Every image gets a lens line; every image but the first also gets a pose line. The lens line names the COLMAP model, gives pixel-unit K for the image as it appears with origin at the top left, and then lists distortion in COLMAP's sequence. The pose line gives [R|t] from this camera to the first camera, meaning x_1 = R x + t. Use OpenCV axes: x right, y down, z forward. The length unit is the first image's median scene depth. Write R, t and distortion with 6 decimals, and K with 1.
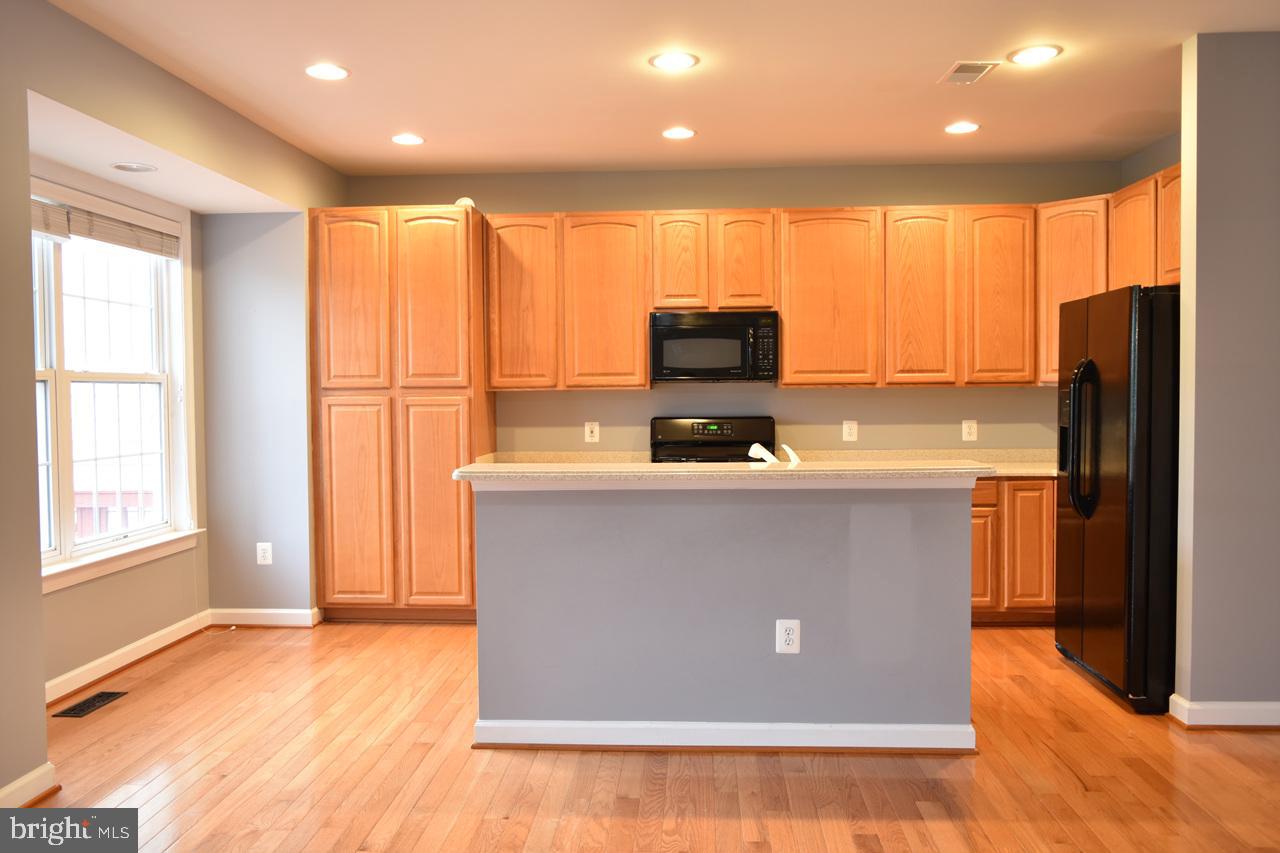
lens RADIAL K [[995.4, 0, 635.1], [0, 995.4, 423.7], [0, 0, 1]] dist [-0.021453, 0.015832]
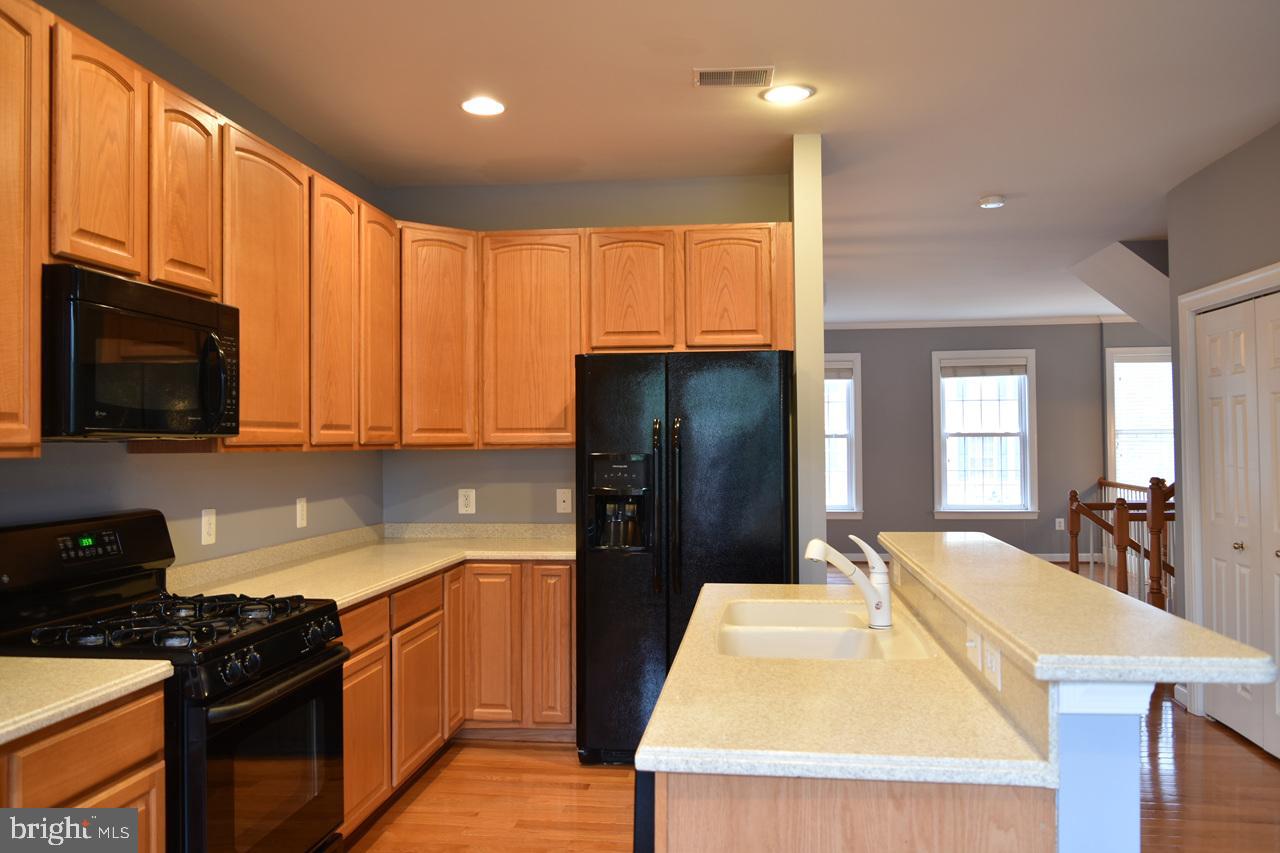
lens RADIAL K [[995.4, 0, 643.1], [0, 995.4, 418.8], [0, 0, 1]] dist [-0.021453, 0.015832]
pose [[0.055254, 0.031846, 0.997964, -0.367765], [0.039202, 0.998651, -0.034039, -0.027606], [-0.997702, 0.041003, 0.053931, 0.756380]]
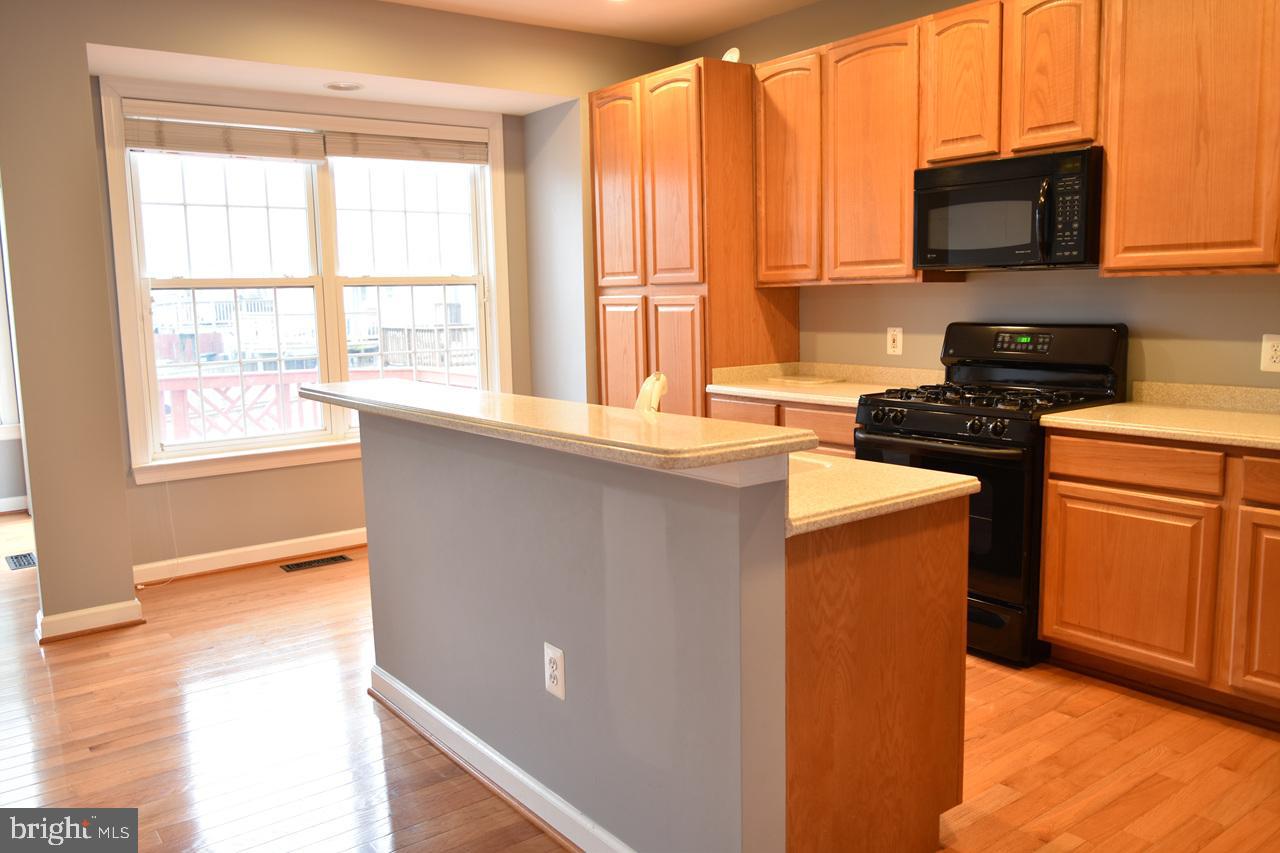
lens RADIAL K [[995.4, 0, 639.2], [0, 995.4, 420.0], [0, 0, 1]] dist [-0.021453, 0.015832]
pose [[0.645538, 0.089243, -0.758496, 0.429636], [-0.008005, 0.993885, 0.110125, -0.014096], [0.763687, -0.065018, 0.642305, 0.405443]]
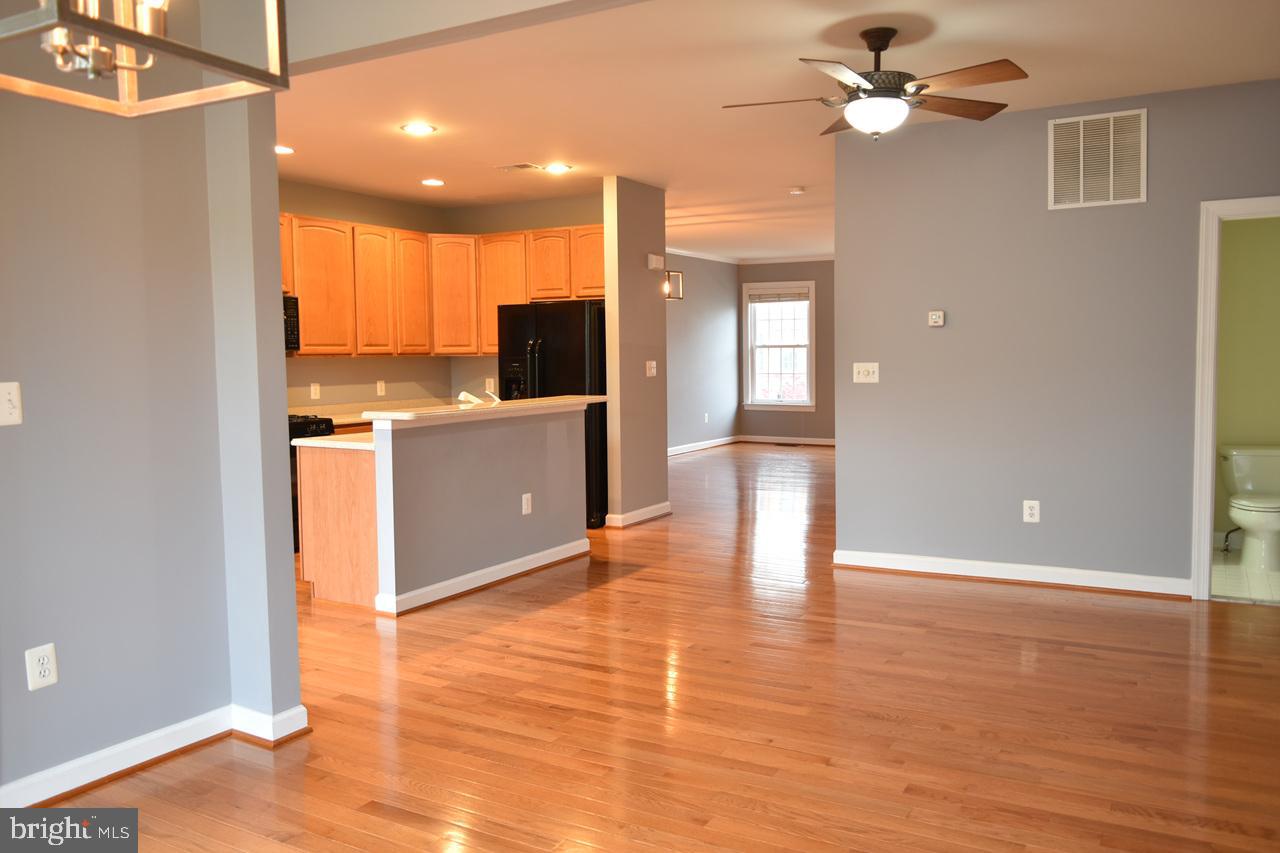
lens RADIAL K [[995.4, 0, 644.1], [0, 995.4, 427.5], [0, 0, 1]] dist [-0.021453, 0.015832]
pose [[0.433971, -0.060760, 0.898876, -0.802713], [0.037653, 0.998075, 0.049287, 0.007244], [-0.900140, 0.012456, 0.435423, 0.060318]]
